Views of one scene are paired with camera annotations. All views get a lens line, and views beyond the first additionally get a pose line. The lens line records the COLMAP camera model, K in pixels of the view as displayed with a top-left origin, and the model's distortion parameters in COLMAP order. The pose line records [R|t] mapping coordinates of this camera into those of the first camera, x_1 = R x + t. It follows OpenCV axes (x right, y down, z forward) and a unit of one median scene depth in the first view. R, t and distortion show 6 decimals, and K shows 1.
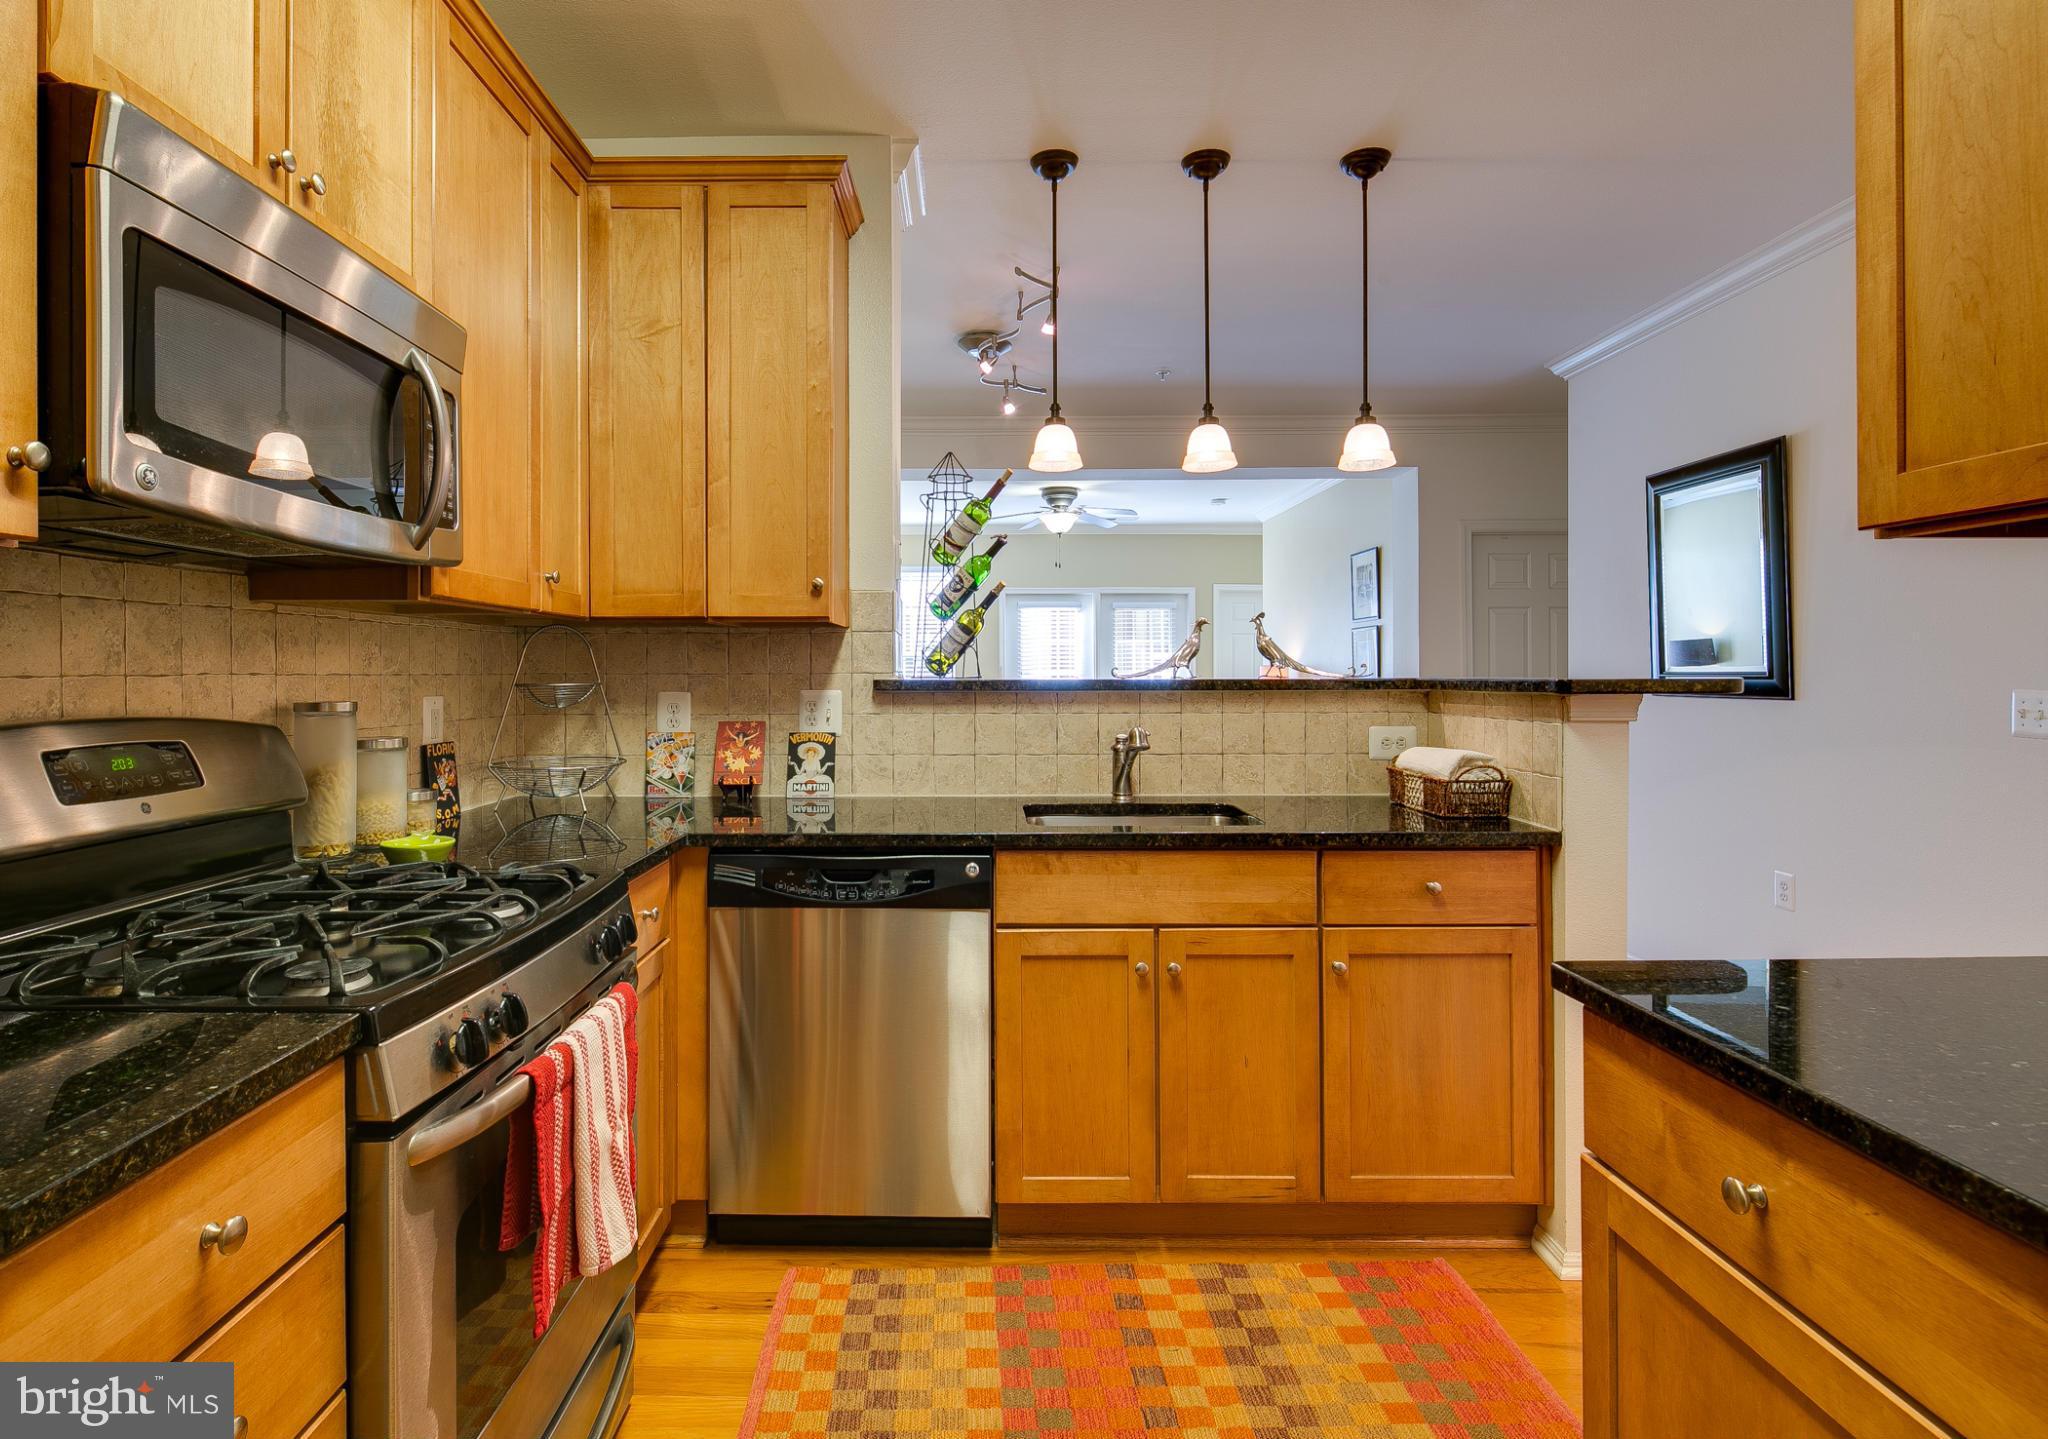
lens RADIAL K [[1038.8, 0, 961.0], [0, 1038.8, 673.7], [0, 0, 1]] dist [-0.033524, 0.000165]
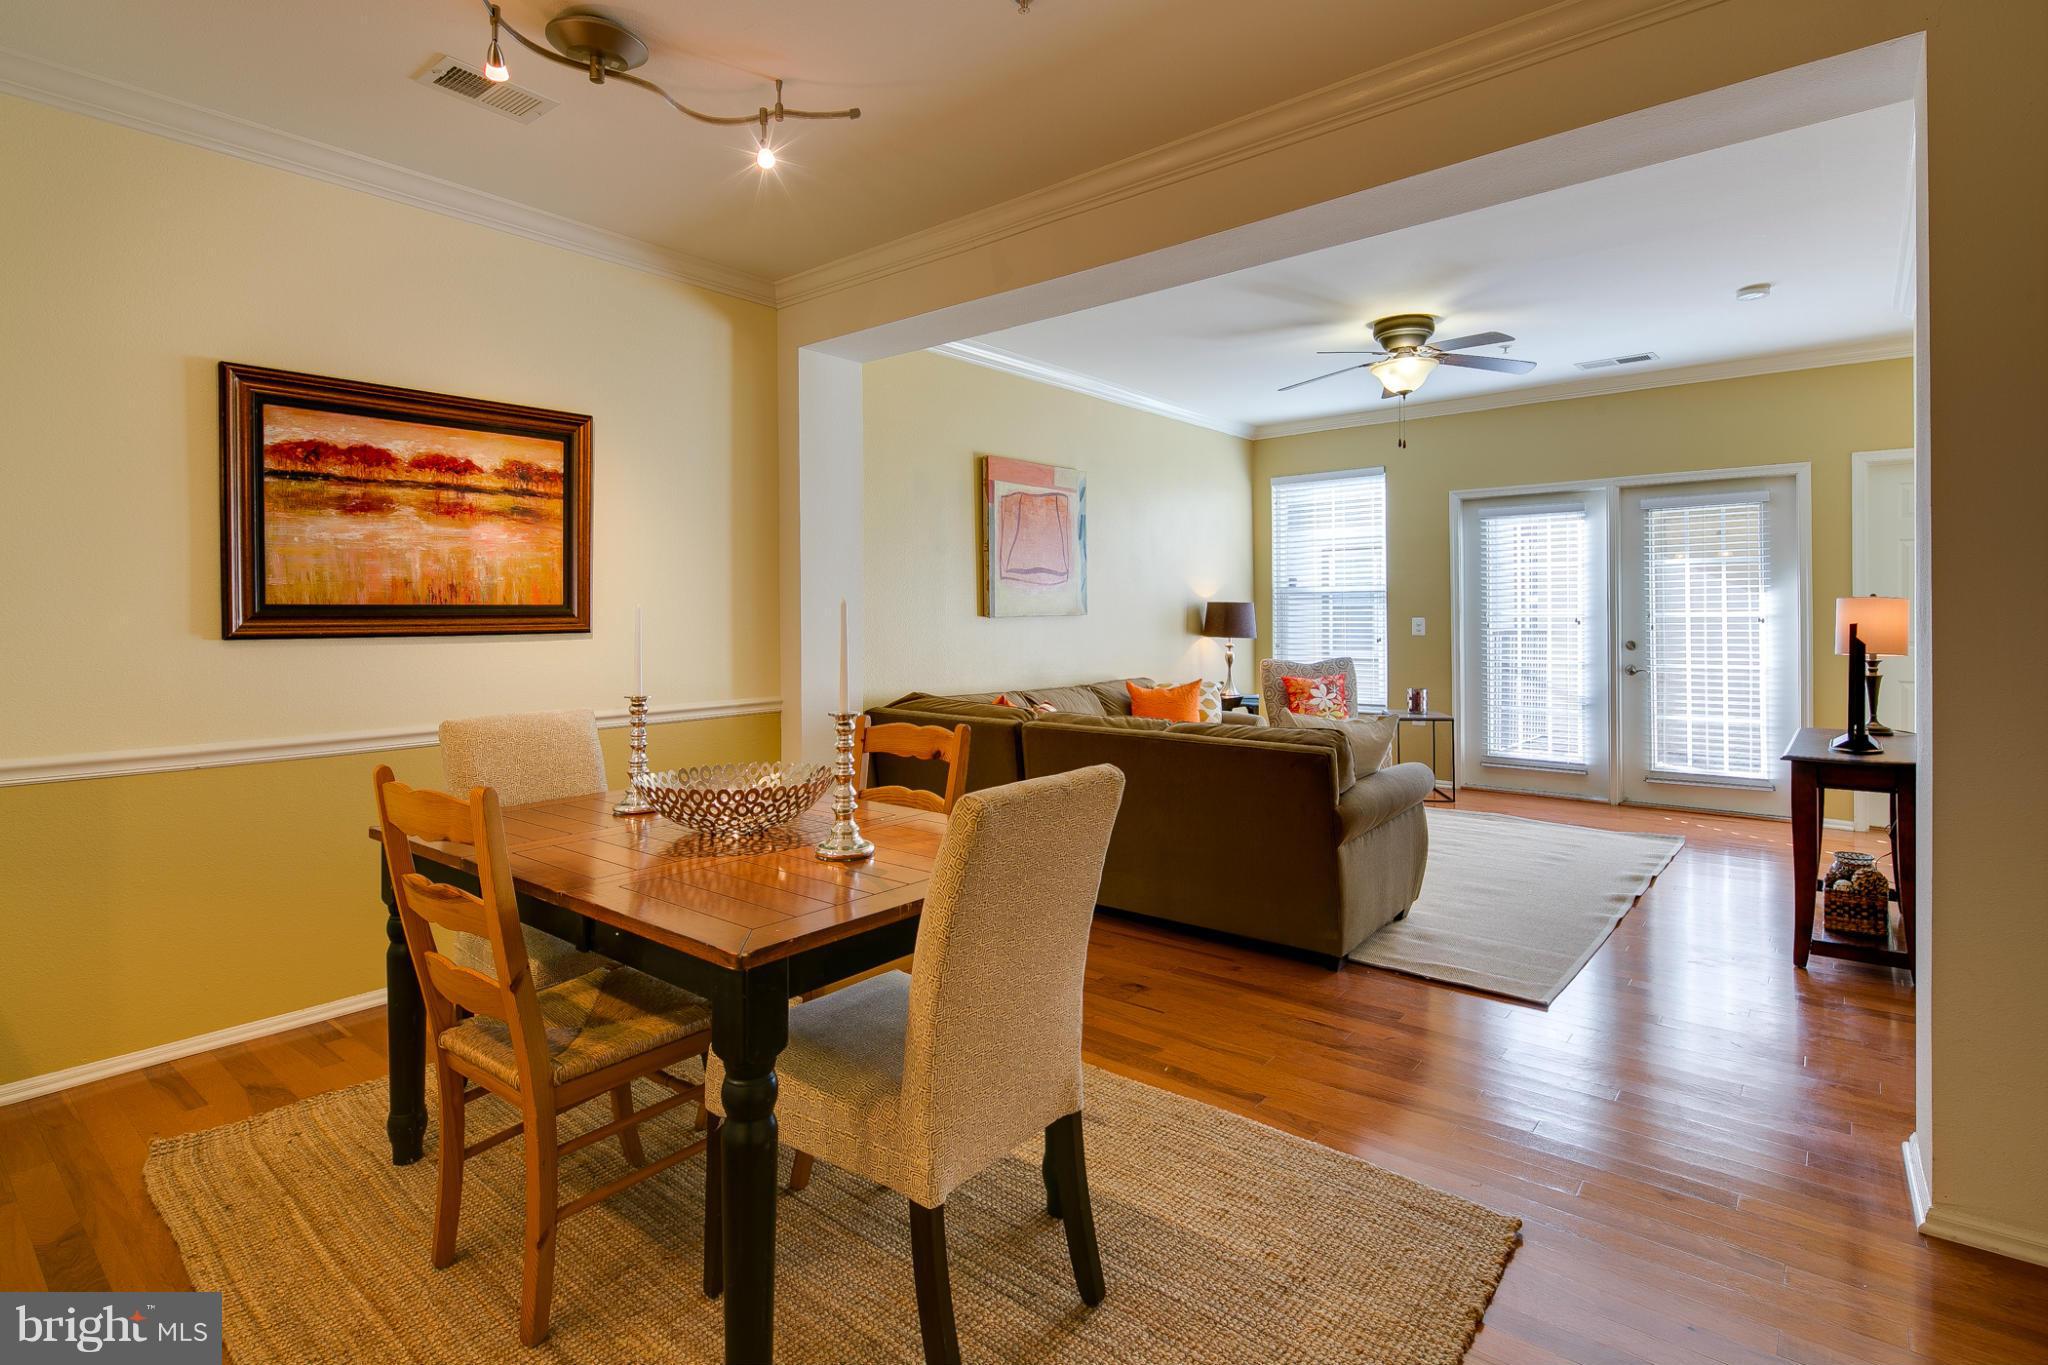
lens RADIAL K [[998.7, 0, 1020.0], [0, 998.7, 621.4], [0, 0, 1]] dist [0.001460, -0.001010]
pose [[0.777809, 0.000138, -0.628501, 1.026063], [0.003908, 0.999980, 0.005057, -0.003493], [0.628489, -0.006390, 0.777792, 1.340018]]
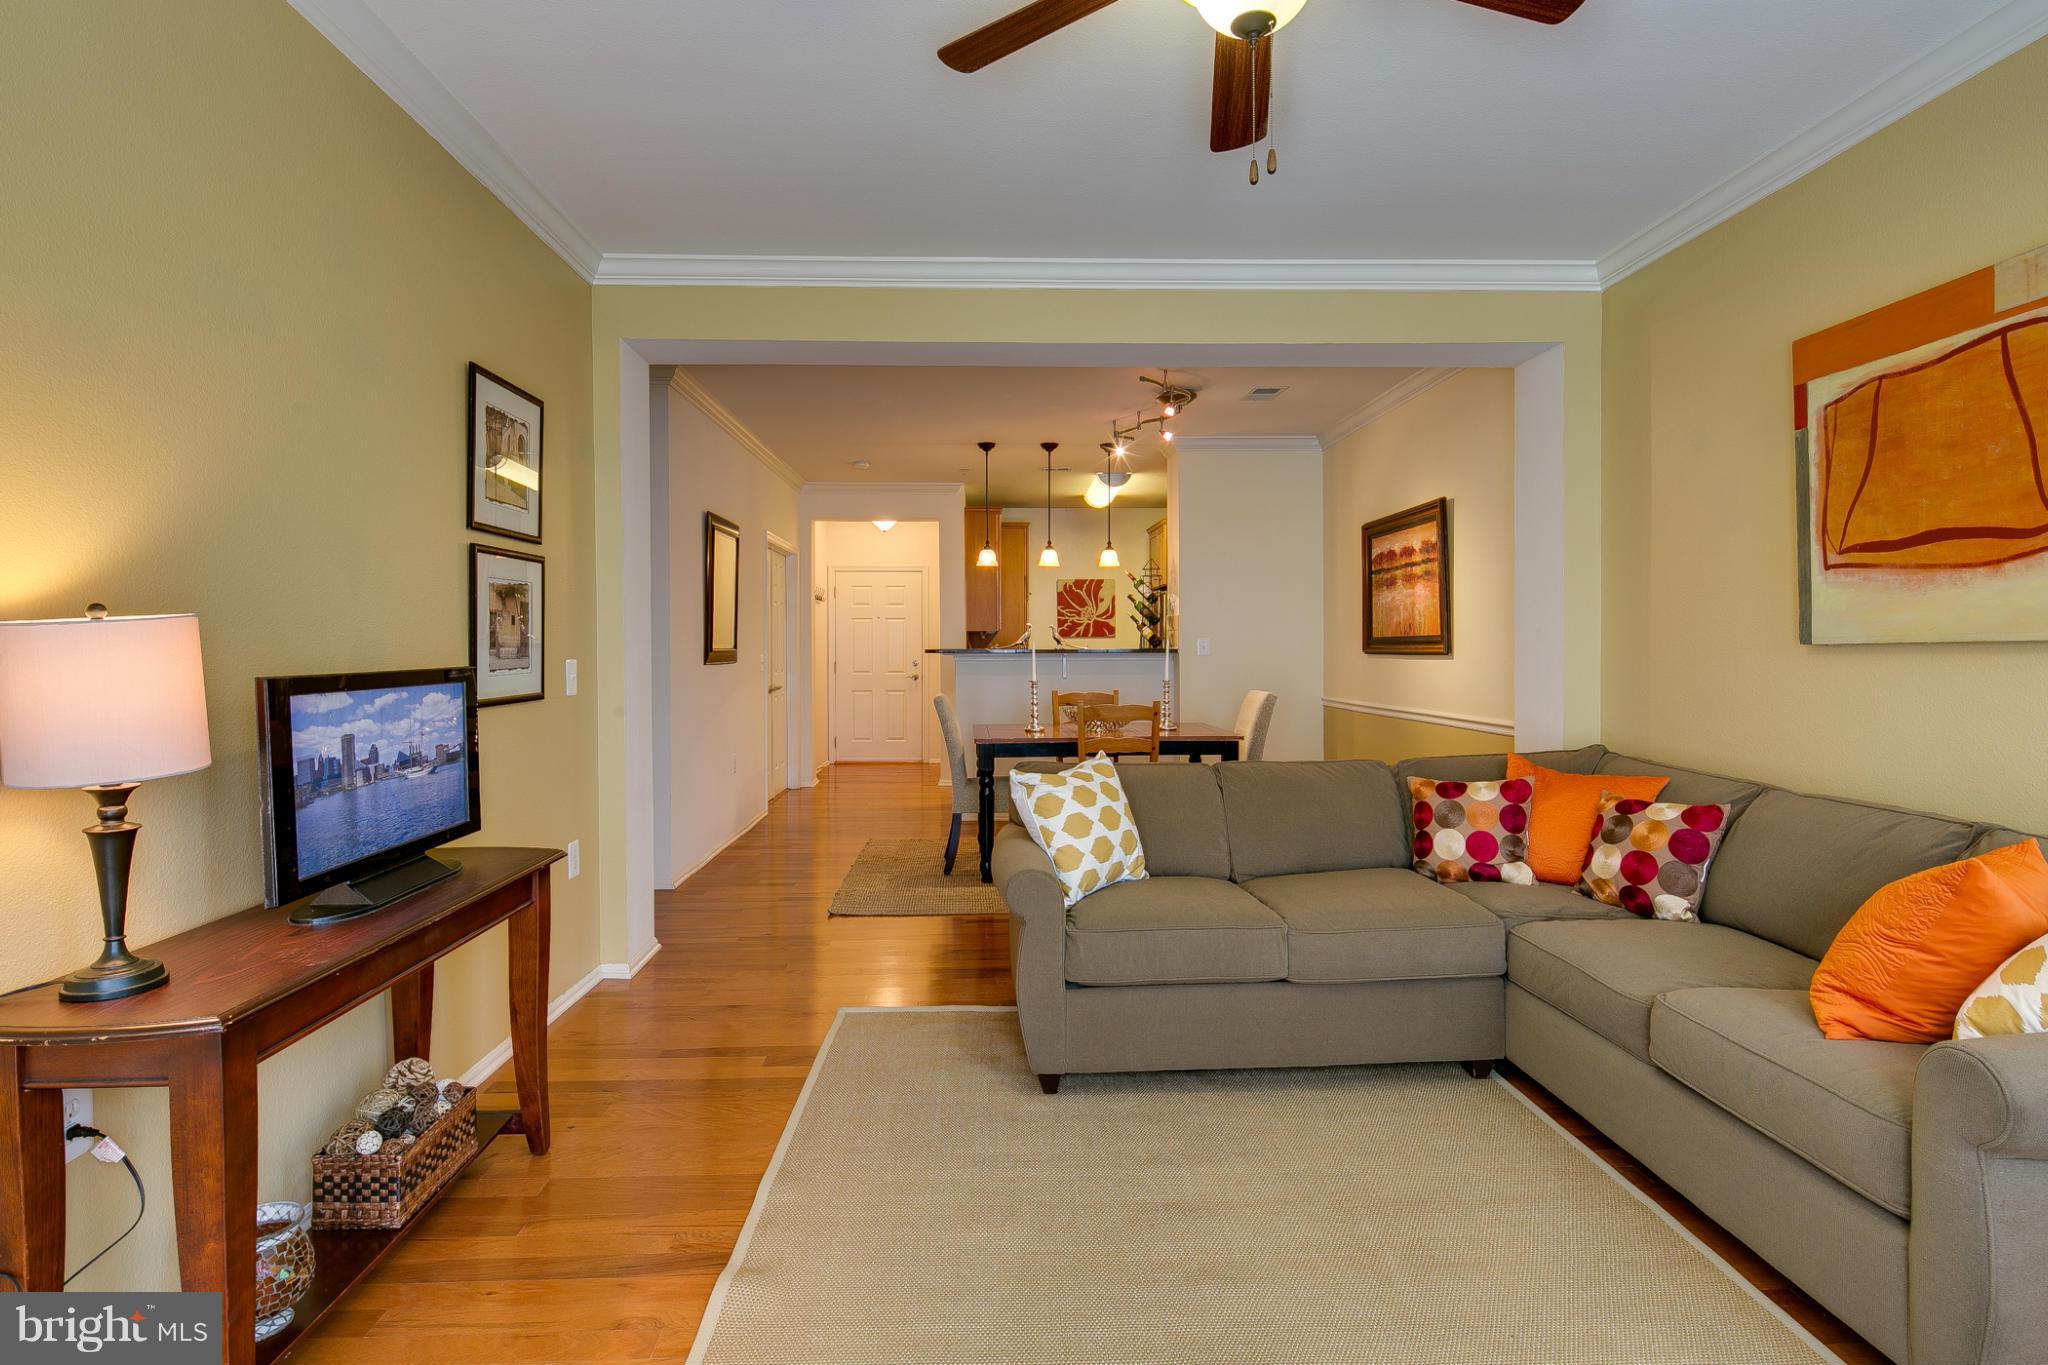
lens RADIAL K [[1000.3, 0, 1015.9], [0, 1000.3, 651.7], [0, 0, 1]] dist [-0.000017, -0.001590]
pose [[-0.998685, 0.008721, -0.050513, 0.551186], [0.008396, 0.999943, 0.006654, -0.009092], [0.050568, 0.006221, -0.998701, 4.248429]]
